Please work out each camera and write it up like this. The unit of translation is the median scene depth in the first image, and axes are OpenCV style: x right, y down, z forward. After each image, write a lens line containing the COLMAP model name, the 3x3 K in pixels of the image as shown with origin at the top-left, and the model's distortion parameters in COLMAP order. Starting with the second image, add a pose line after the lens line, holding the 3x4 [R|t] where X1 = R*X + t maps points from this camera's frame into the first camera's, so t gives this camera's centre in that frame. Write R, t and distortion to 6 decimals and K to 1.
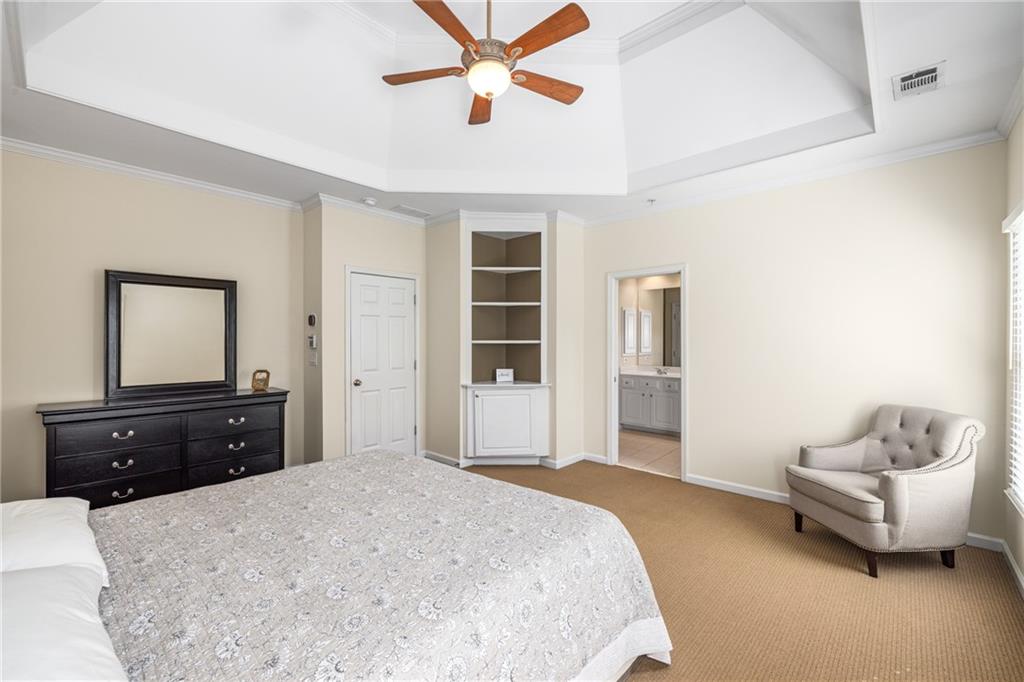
lens RADIAL K [[429.0, 0, 511.3], [0, 429.0, 342.6], [0, 0, 1]] dist [-0.000906, 0.000146]
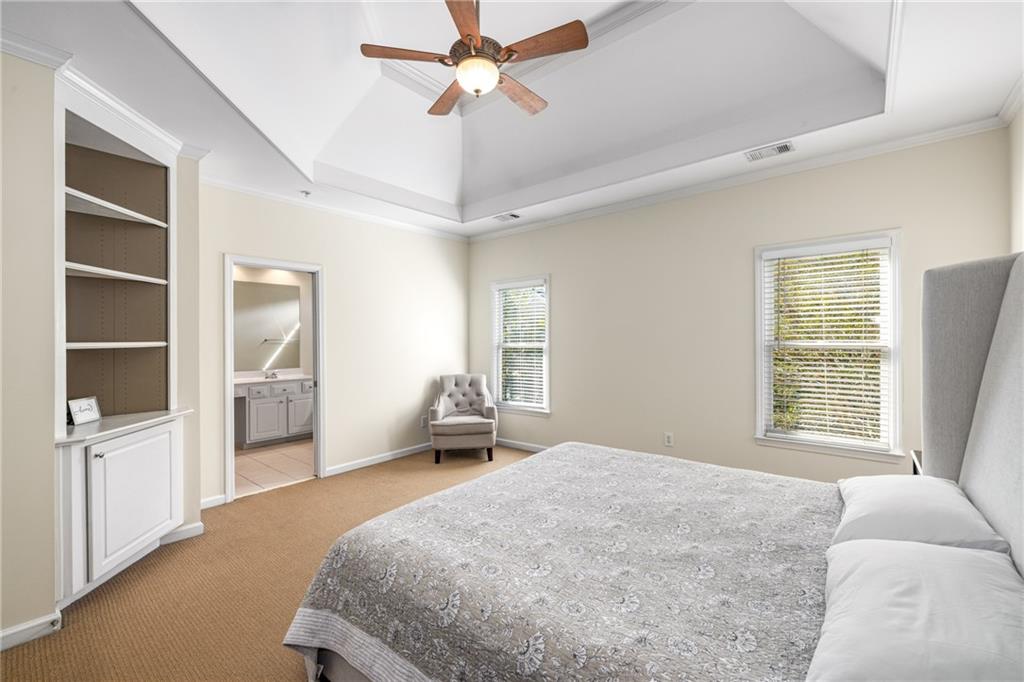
lens RADIAL K [[429.0, 0, 511.3], [0, 429.0, 342.6], [0, 0, 1]] dist [-0.000906, 0.000146]
pose [[-0.057449, -0.009400, 0.998304, -0.614236], [0.016516, 0.999810, 0.010365, -0.002130], [-0.998212, 0.017083, -0.057282, 0.576163]]
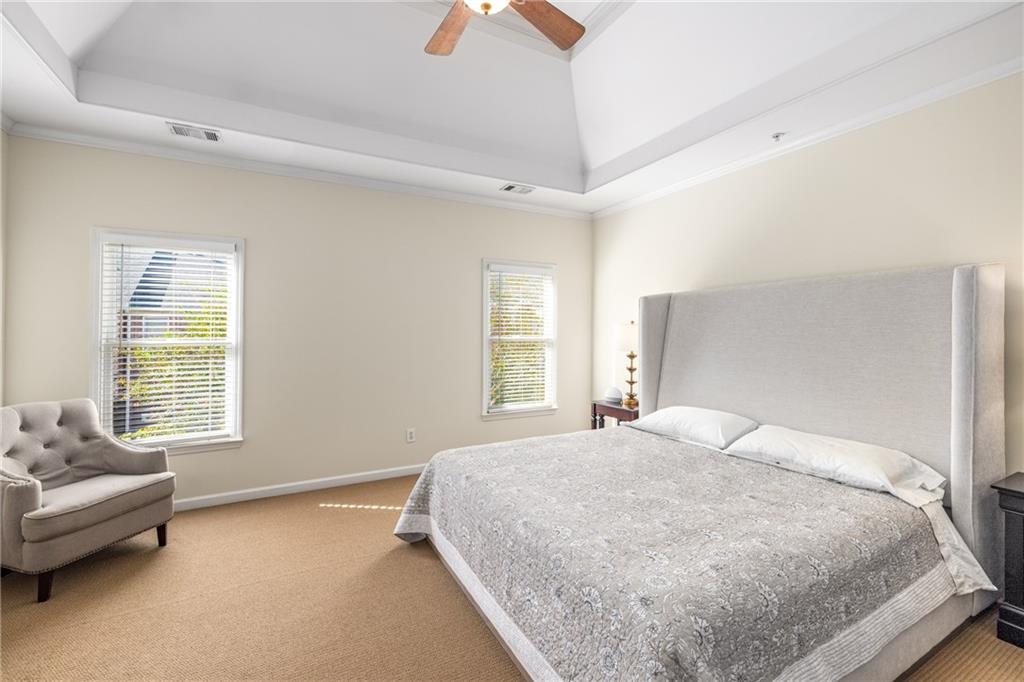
lens RADIAL K [[432.9, 0, 509.3], [0, 432.9, 336.3], [0, 0, 1]] dist [0.002368, 0.000281]
pose [[-0.945134, -0.005487, 0.326636, -0.200125], [0.000081, 0.999855, 0.017033, -0.004970], [-0.326682, 0.016125, -0.944997, 1.000904]]
